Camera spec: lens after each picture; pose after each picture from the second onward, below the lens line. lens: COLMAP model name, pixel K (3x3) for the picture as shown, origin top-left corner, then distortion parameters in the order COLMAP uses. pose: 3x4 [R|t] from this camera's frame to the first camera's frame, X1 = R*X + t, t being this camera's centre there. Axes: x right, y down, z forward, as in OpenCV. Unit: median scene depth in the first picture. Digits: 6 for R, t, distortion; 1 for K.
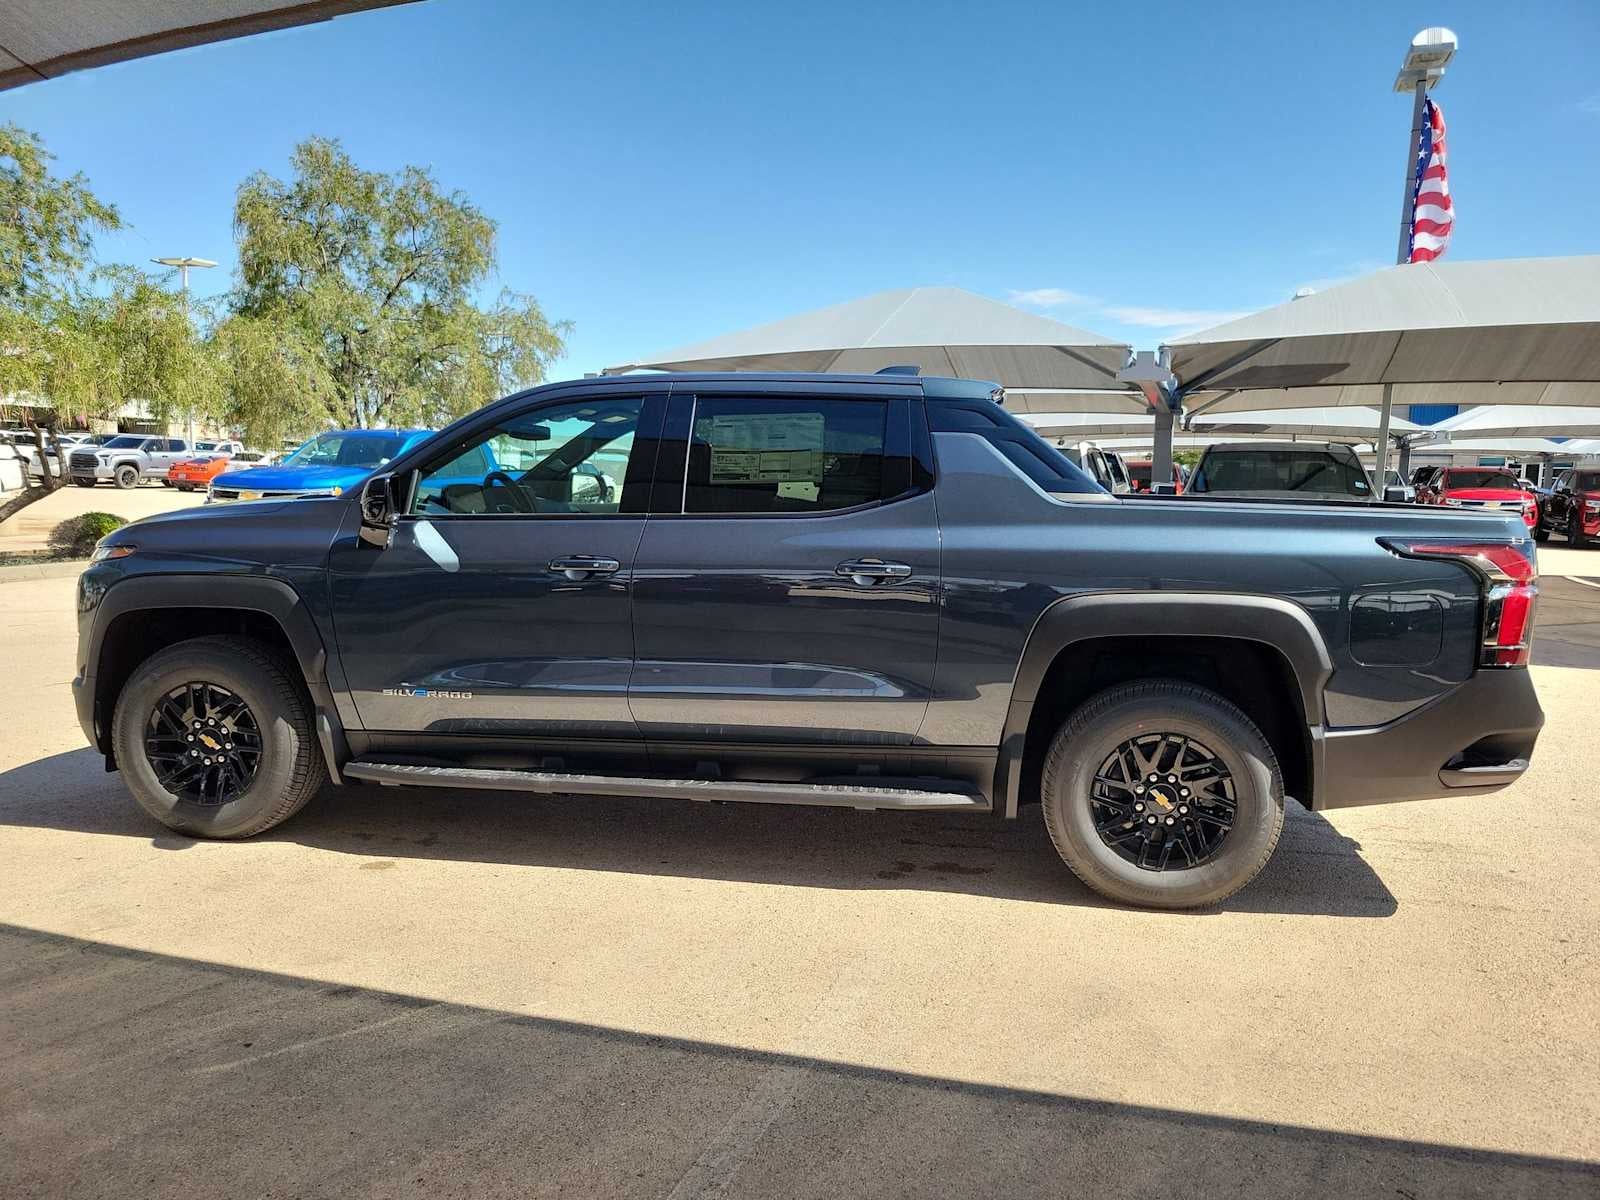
lens RADIAL K [[1282.0, 0, 748.1], [0, 1282.0, 636.4], [0, 0, 1]] dist [0.050787, 0.001483]
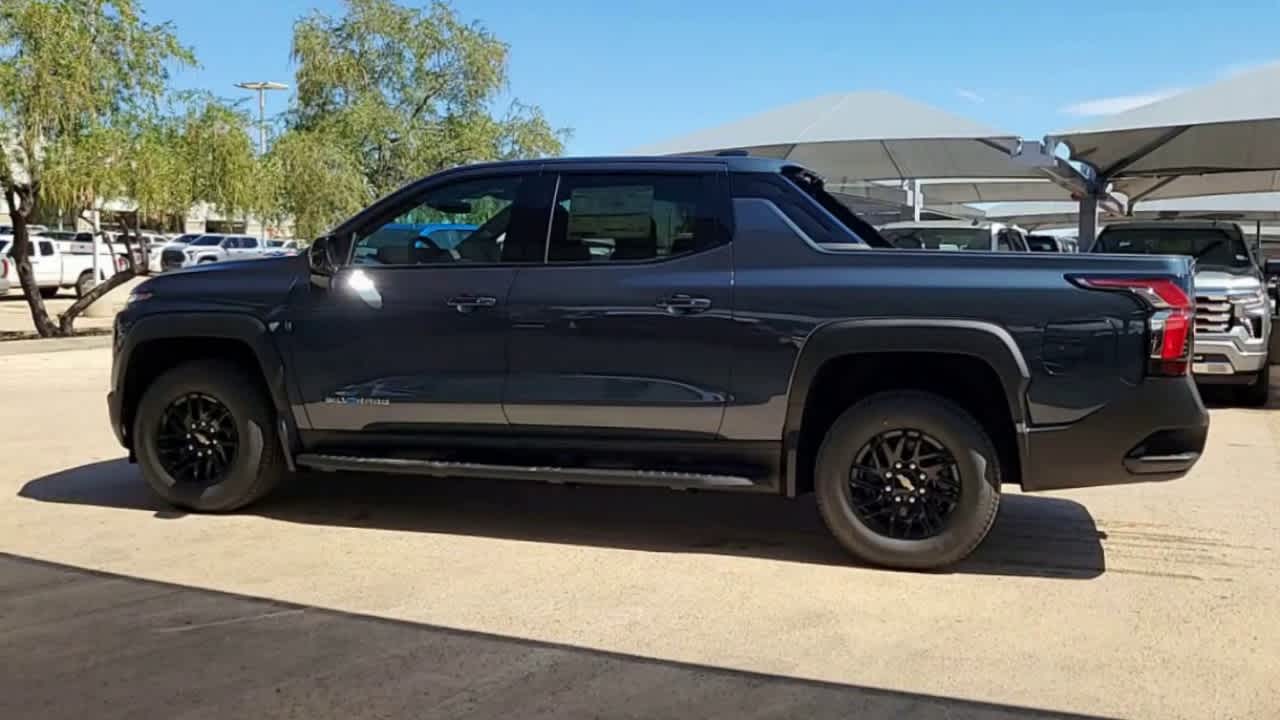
lens RADIAL K [[1218.8, 0, 644.3], [0, 1218.8, 357.8], [0, 0, 1]] dist [0.056552, 0.005374]
pose [[0.993345, 0.002695, -0.115145, 0.178614], [-0.009094, 0.998441, -0.055077, 0.063828], [0.114817, 0.055758, 0.991821, -0.200913]]
